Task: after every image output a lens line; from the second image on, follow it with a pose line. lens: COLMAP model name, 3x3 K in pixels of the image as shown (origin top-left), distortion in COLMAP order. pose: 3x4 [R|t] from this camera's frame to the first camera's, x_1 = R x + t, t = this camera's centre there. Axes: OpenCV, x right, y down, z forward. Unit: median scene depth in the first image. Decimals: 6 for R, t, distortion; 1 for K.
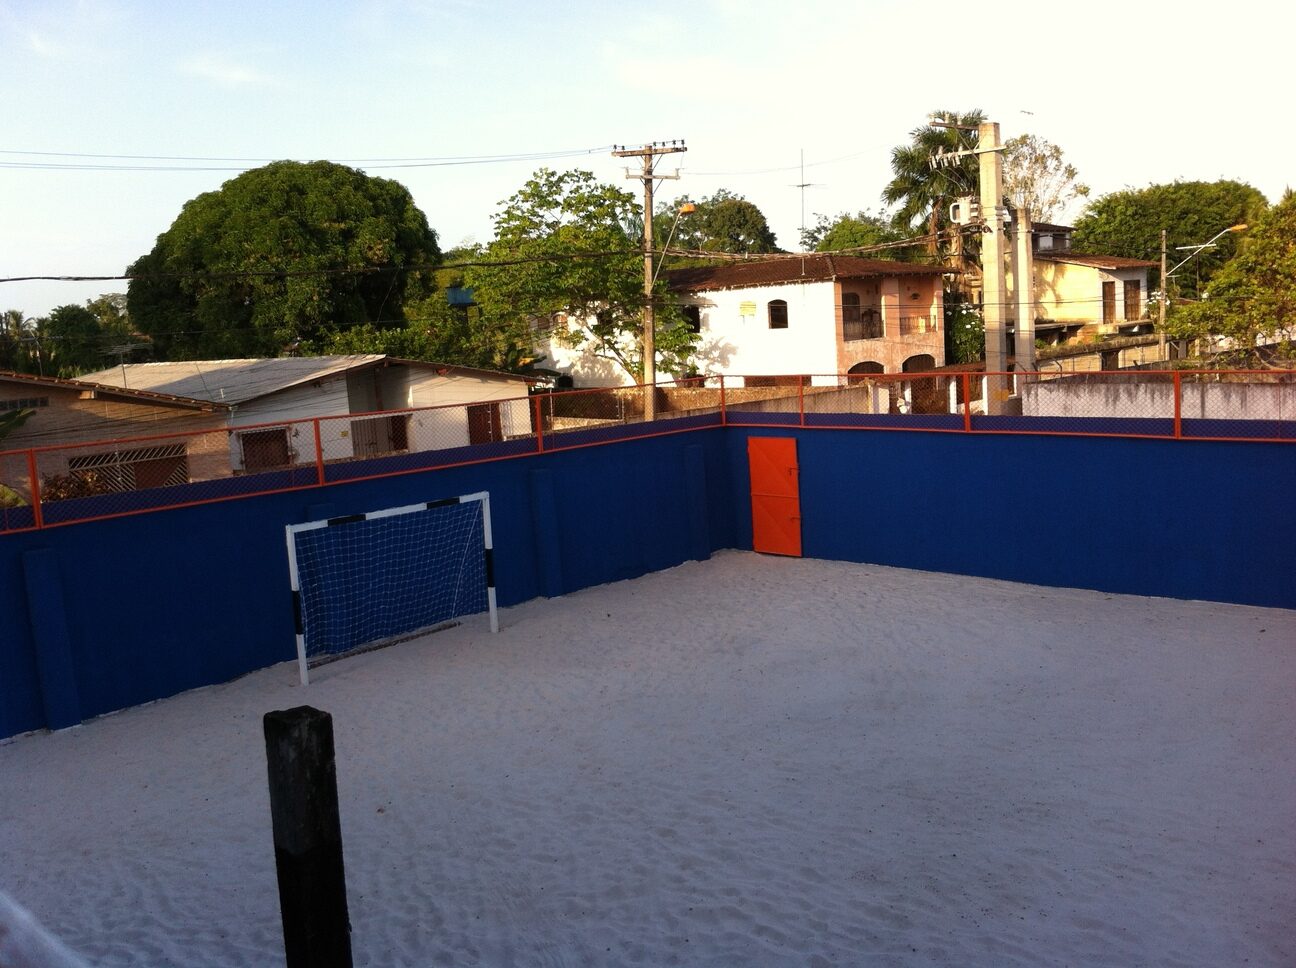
lens RADIAL K [[1203.4, 0, 644.6], [0, 1203.4, 465.5], [0, 0, 1]] dist [0.121590, -0.352863]
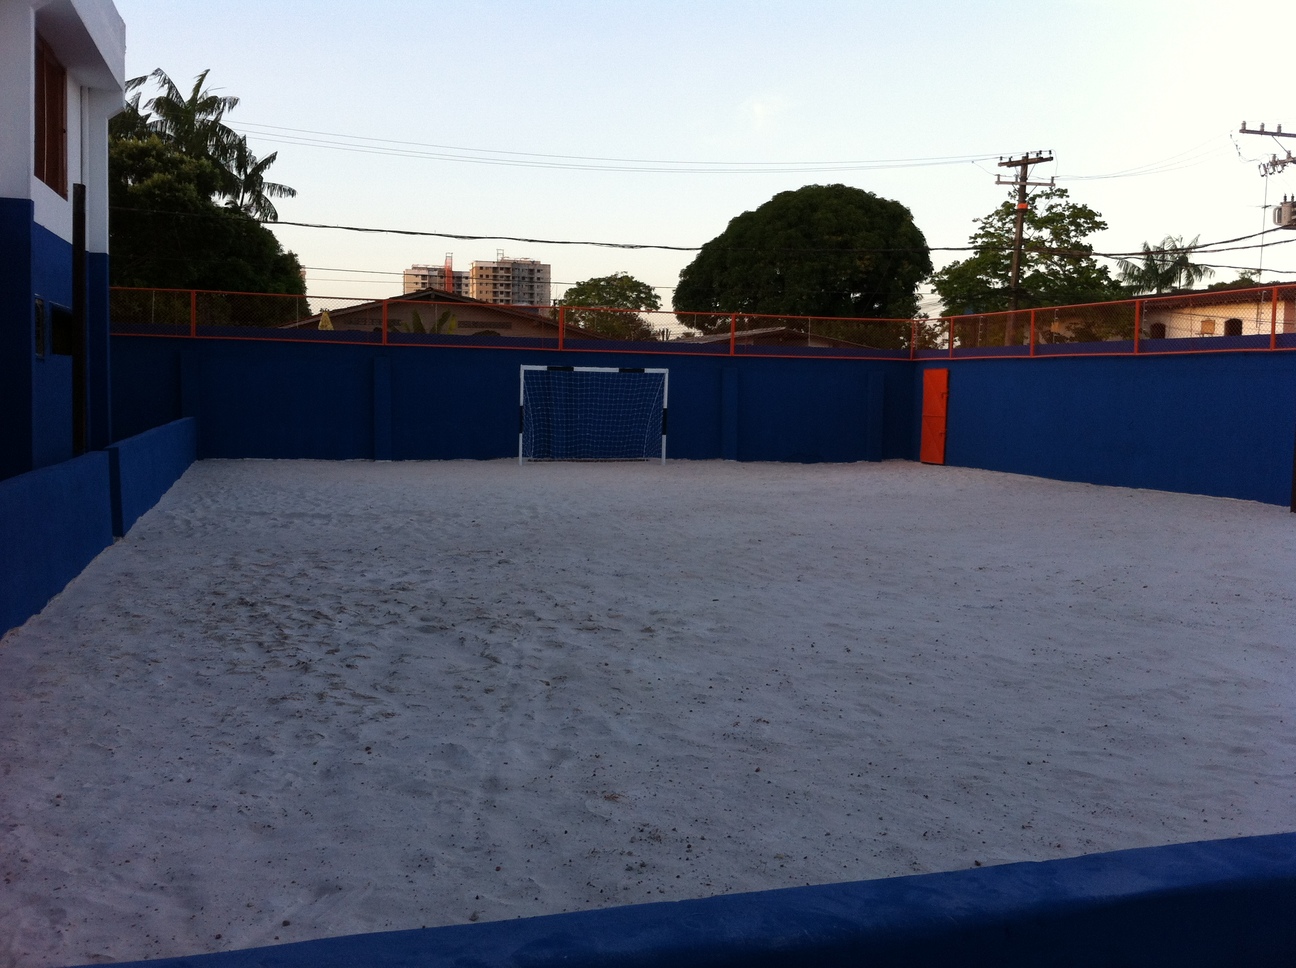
lens RADIAL K [[1220.1, 0, 689.6], [0, 1220.1, 481.3], [0, 0, 1]] dist [0.105031, -0.312353]
pose [[0.876397, 0.114395, -0.467805, 0.208249], [-0.128595, 0.991696, 0.001591, 0.052415], [0.464102, 0.058764, 0.883830, -0.099620]]
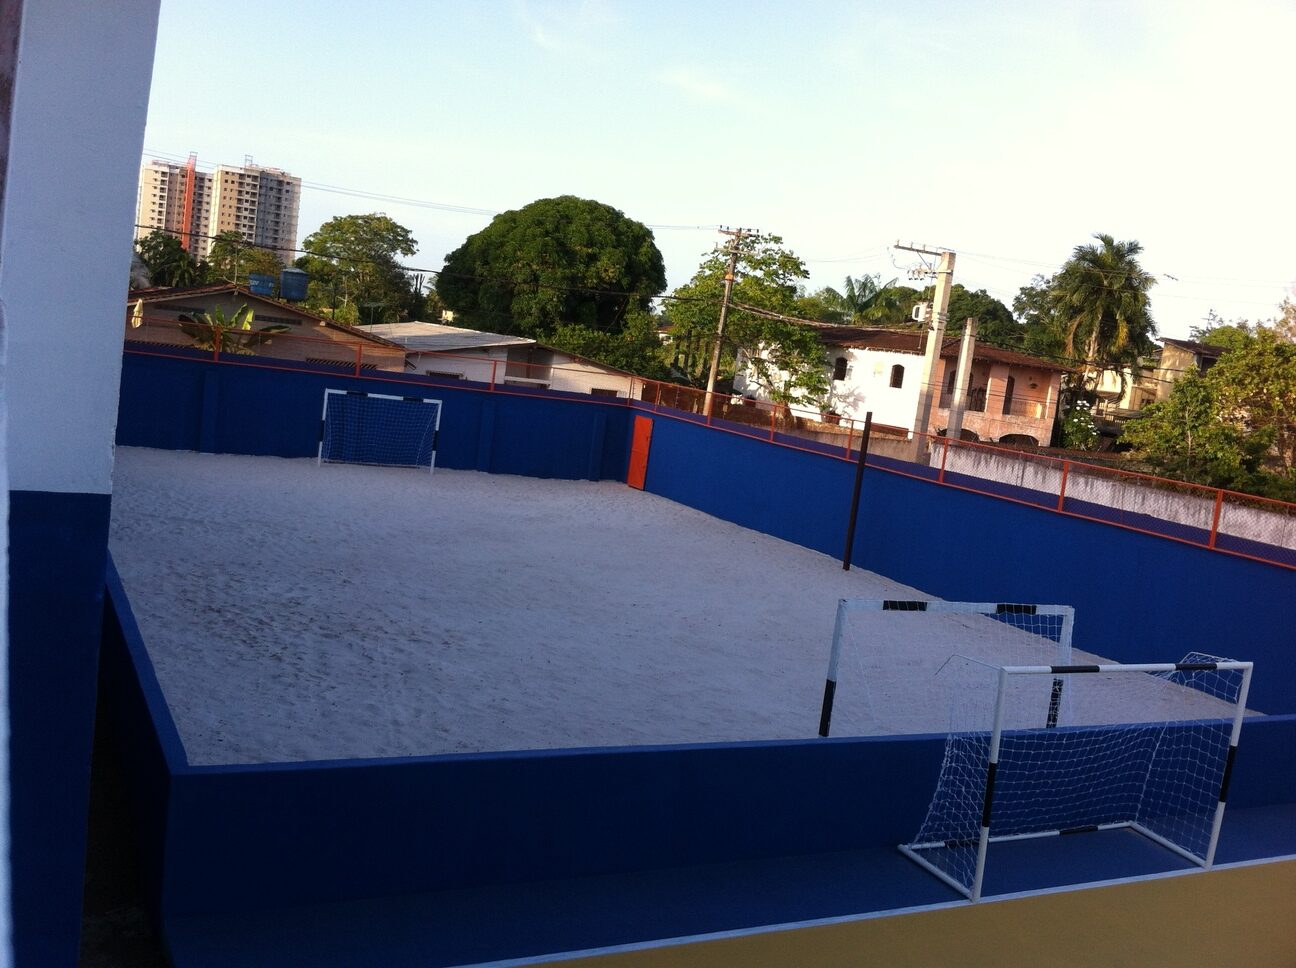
lens RADIAL K [[1203.4, 0, 644.6], [0, 1203.4, 465.5], [0, 0, 1]] dist [0.121590, -0.352863]
pose [[0.930486, 0.212930, -0.298088, 0.261239], [-0.221586, 0.975129, 0.004869, 0.014347], [0.291711, 0.061522, 0.954526, -0.246291]]
